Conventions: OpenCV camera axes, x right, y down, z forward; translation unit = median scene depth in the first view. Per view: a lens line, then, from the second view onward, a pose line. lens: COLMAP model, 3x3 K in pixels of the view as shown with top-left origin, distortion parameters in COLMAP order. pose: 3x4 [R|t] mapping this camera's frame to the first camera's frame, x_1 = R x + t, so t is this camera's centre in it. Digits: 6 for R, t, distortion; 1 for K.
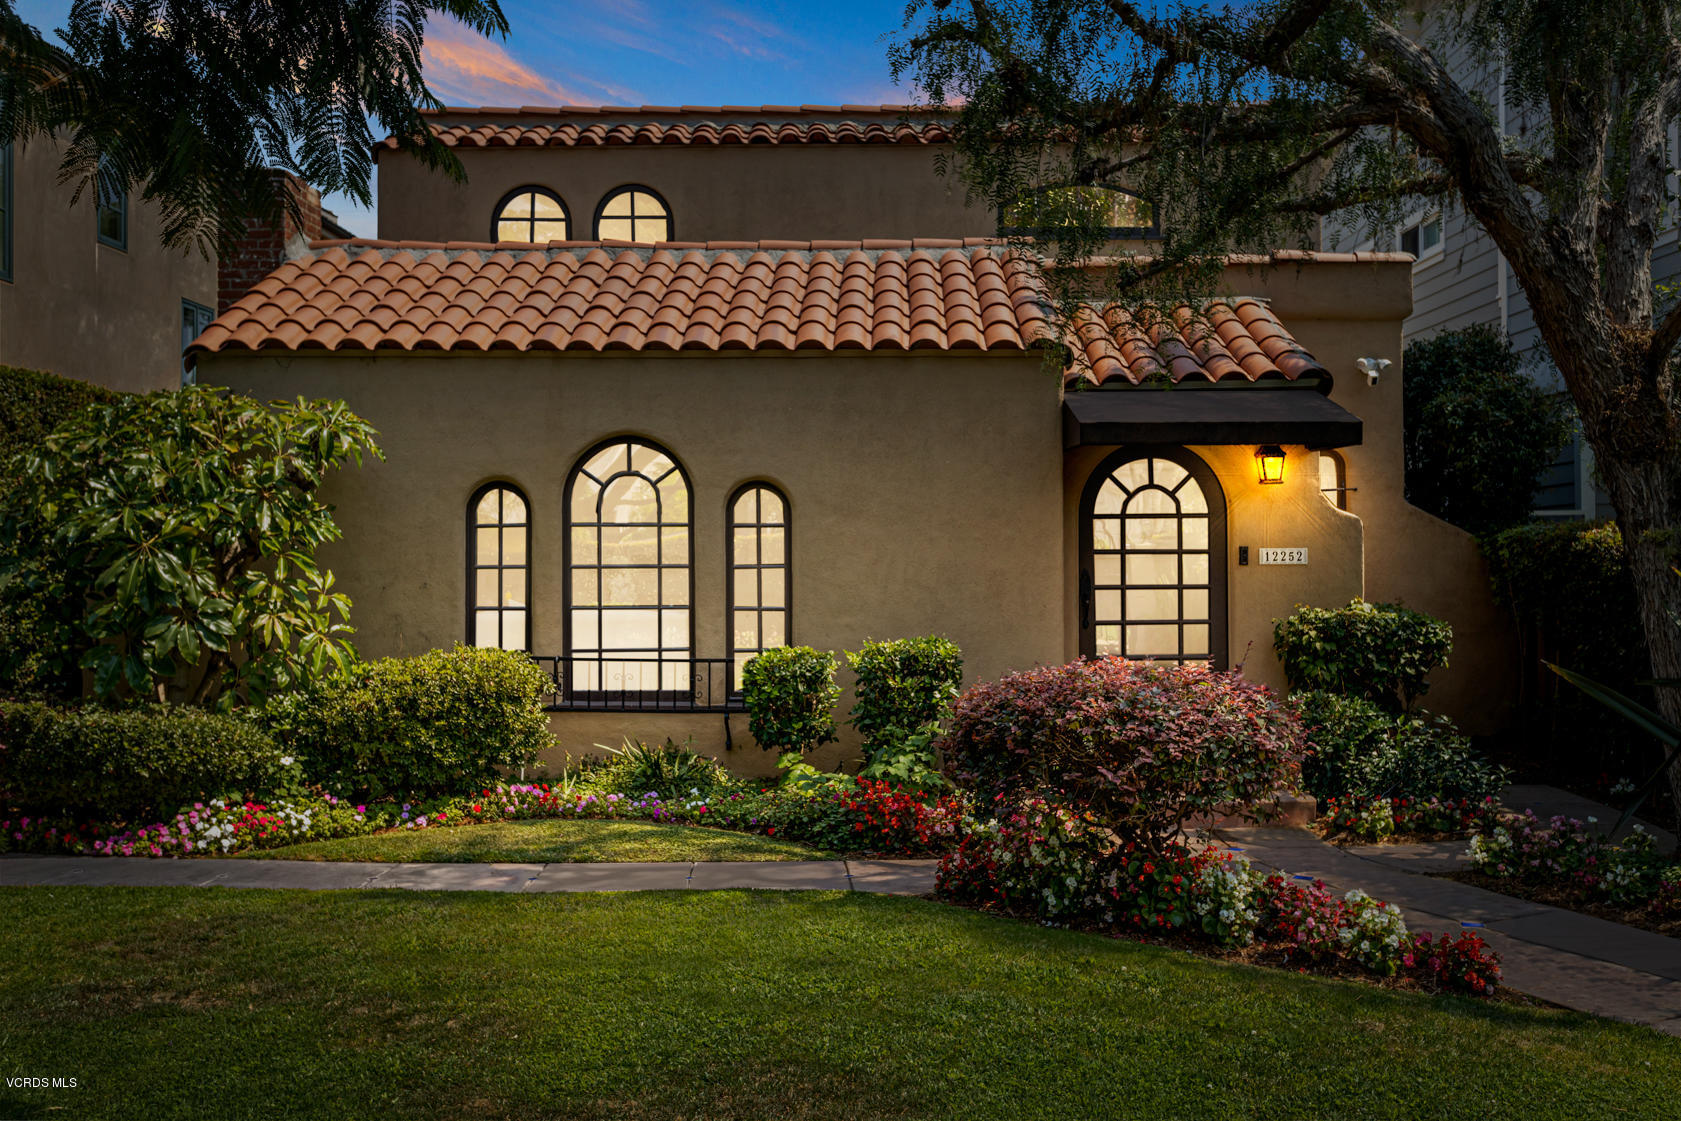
lens RADIAL K [[1480.1, 0, 831.0], [0, 1480.1, 543.8], [0, 0, 1]] dist [0.027278, 0.007942]
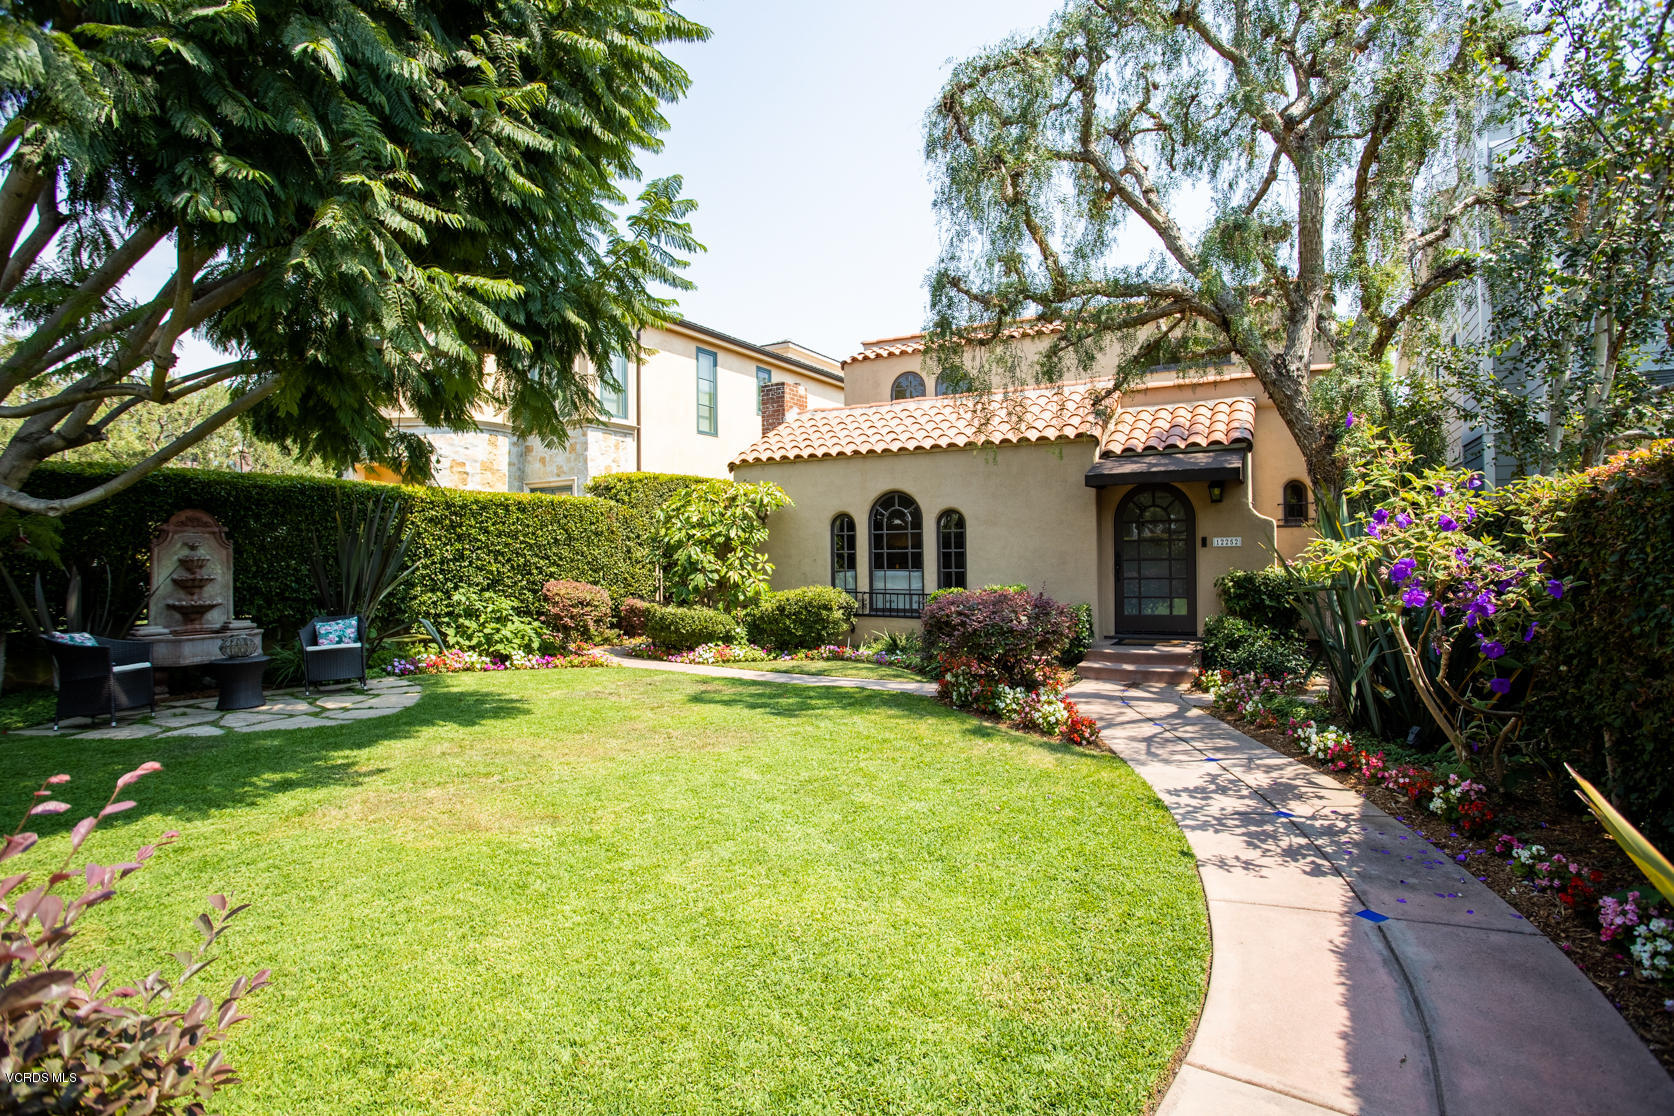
lens RADIAL K [[820.9, 0, 832.3], [0, 820.9, 557.3], [0, 0, 1]] dist [-0.046359, 0.017173]
pose [[0.873172, -0.006272, -0.487373, 0.384532], [0.014312, 0.999816, 0.012775, 0.007855], [0.487203, -0.018129, 0.873101, -0.103376]]
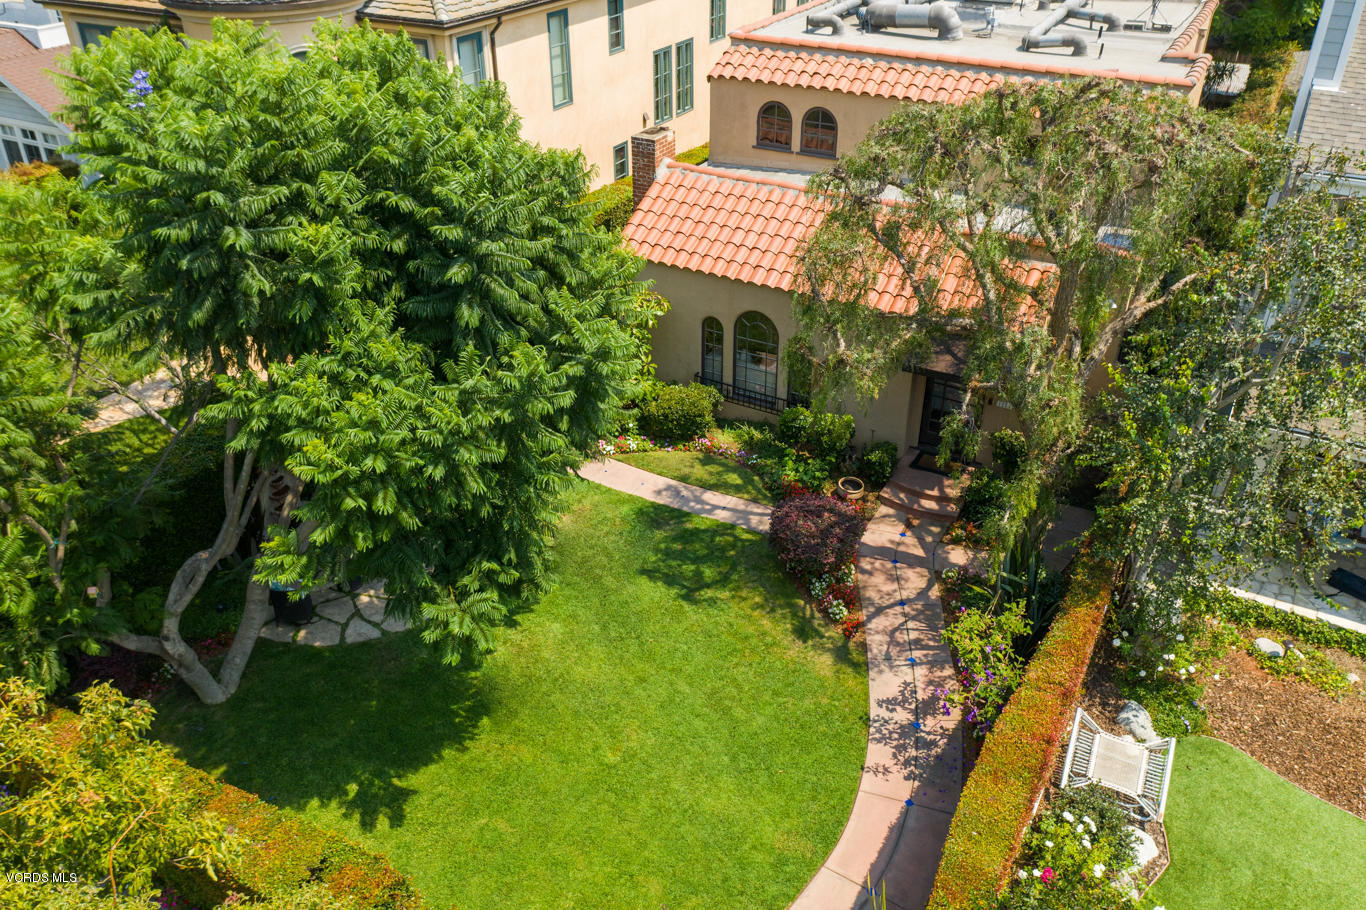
lens RADIAL K [[1105.8, 0, 678.8], [0, 1105.8, 457.1], [0, 0, 1]] dist [0.071835, -0.007817]
pose [[0.881570, 0.248953, -0.401069, 0.608629], [0.008982, 0.840627, 0.541539, -0.947398], [0.471967, -0.481007, 0.738836, -0.648846]]
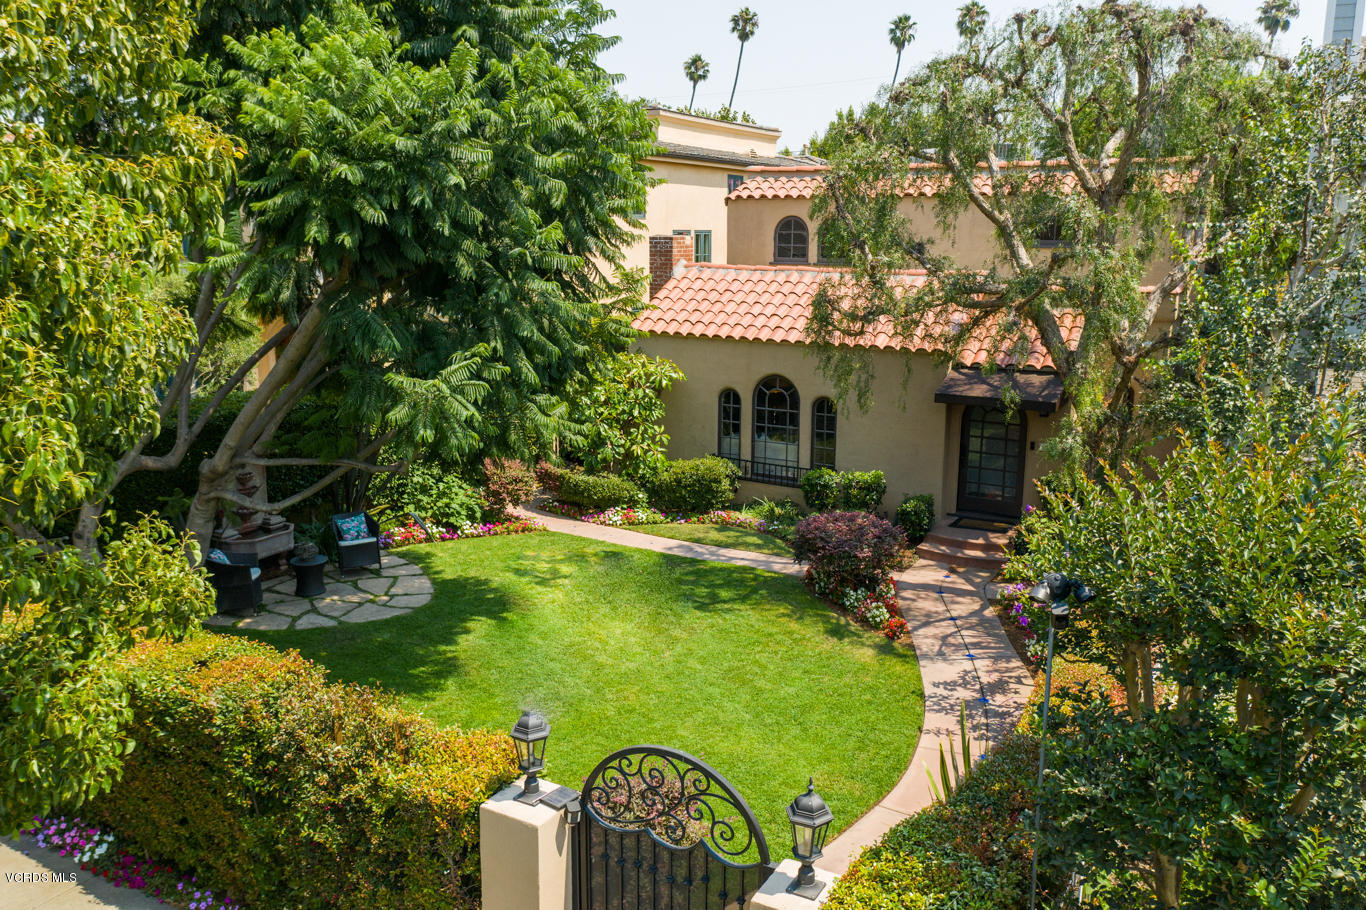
lens RADIAL K [[1105.8, 0, 683.8], [0, 1105.8, 449.1], [0, 0, 1]] dist [0.071835, -0.007817]
pose [[0.875559, 0.103016, -0.472001, 0.638221], [-0.004290, 0.978620, 0.205630, -0.344067], [0.483093, -0.178016, 0.857282, -0.712240]]
